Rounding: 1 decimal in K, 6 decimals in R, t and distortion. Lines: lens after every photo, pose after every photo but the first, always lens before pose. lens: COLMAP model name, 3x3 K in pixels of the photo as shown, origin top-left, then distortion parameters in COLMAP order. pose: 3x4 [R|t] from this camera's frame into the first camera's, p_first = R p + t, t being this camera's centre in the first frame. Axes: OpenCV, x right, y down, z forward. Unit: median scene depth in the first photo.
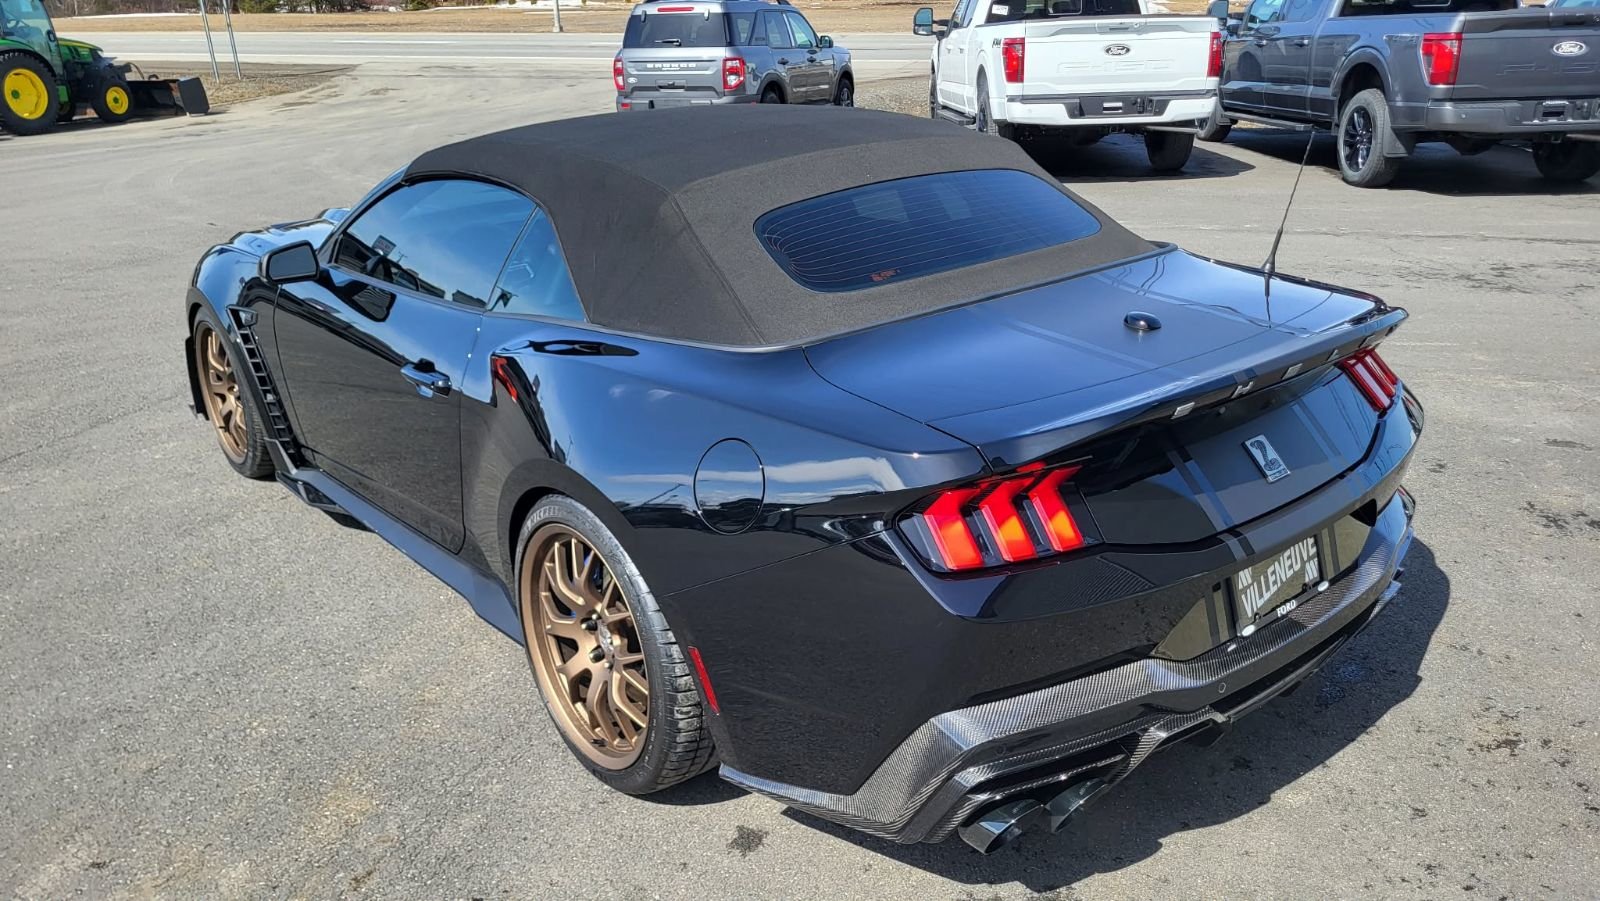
lens RADIAL K [[1217.6, 0, 811.9], [0, 1217.6, 447.9], [0, 0, 1]] dist [0.041776, -0.006446]
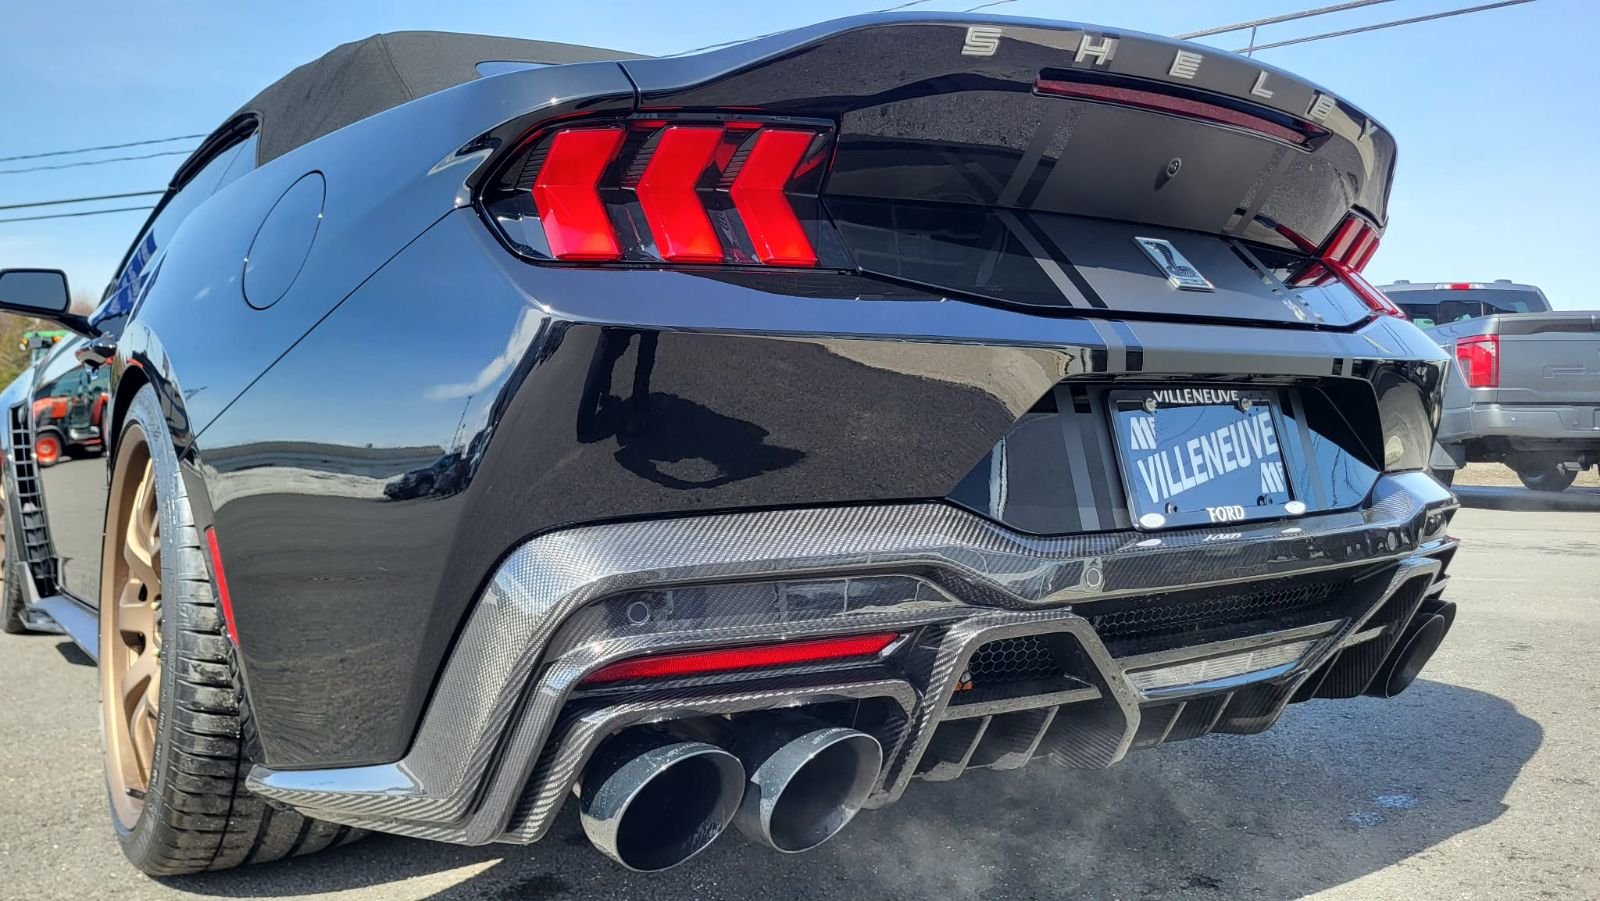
lens RADIAL K [[1220.1, 0, 794.2], [0, 1220.1, 450.3], [0, 0, 1]] dist [0.058290, -0.045817]
pose [[0.997426, 0.025643, -0.066968, 0.191362], [-0.046071, 0.944798, -0.324398, 0.262573], [0.054953, 0.326648, 0.943547, 0.370554]]
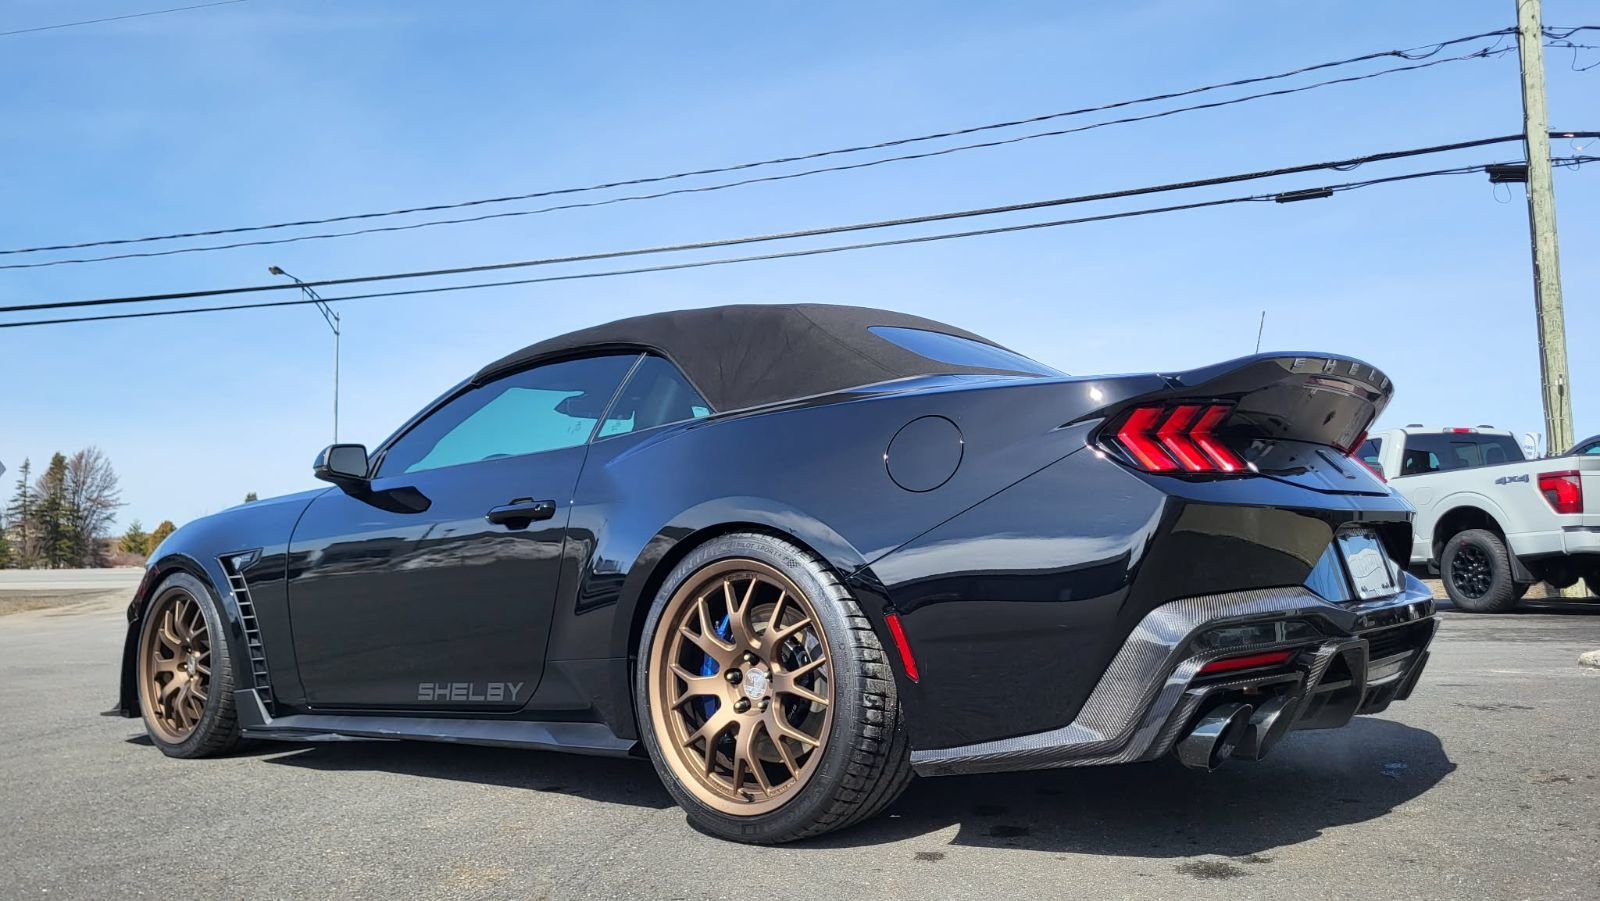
lens RADIAL K [[1220.1, 0, 802.6], [0, 1220.1, 444.4], [0, 0, 1]] dist [0.058290, -0.045817]
pose [[0.982841, 0.020272, 0.183337, -0.314194], [0.061426, 0.901238, -0.428948, 0.408237], [-0.173926, 0.432849, 0.884529, 0.007202]]
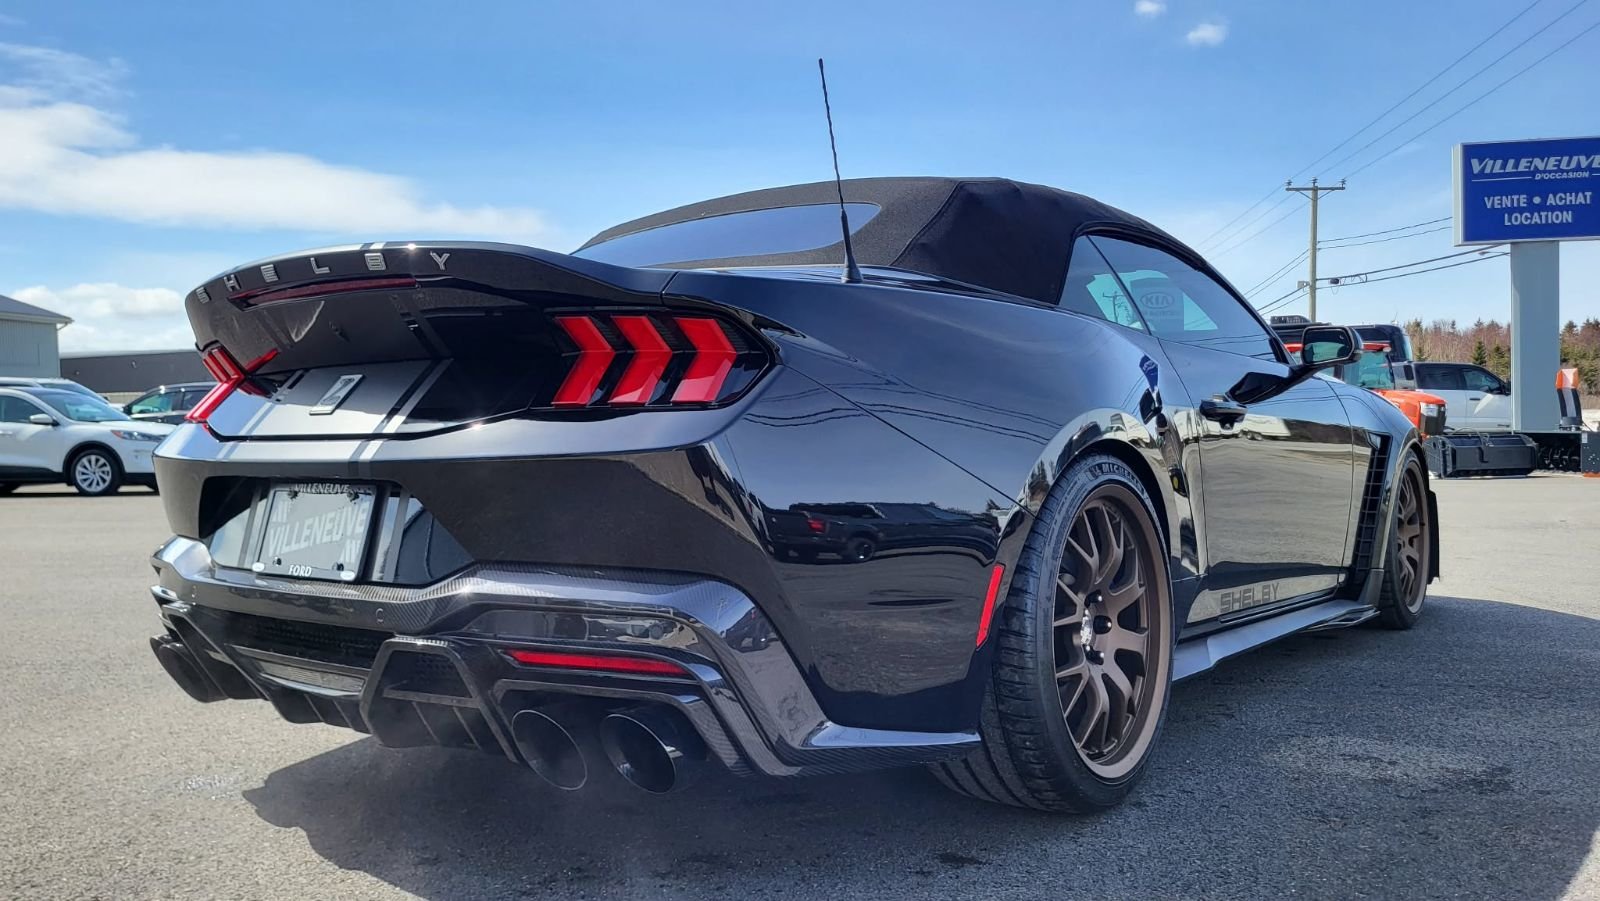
lens RADIAL K [[1220.1, 0, 788.4], [0, 1220.1, 456.7], [0, 0, 1]] dist [0.058290, -0.045817]
pose [[0.218970, 0.048355, -0.974533, 1.117372], [-0.335596, 0.941569, -0.028686, -0.028036], [0.916203, 0.333331, 0.222403, 0.951654]]
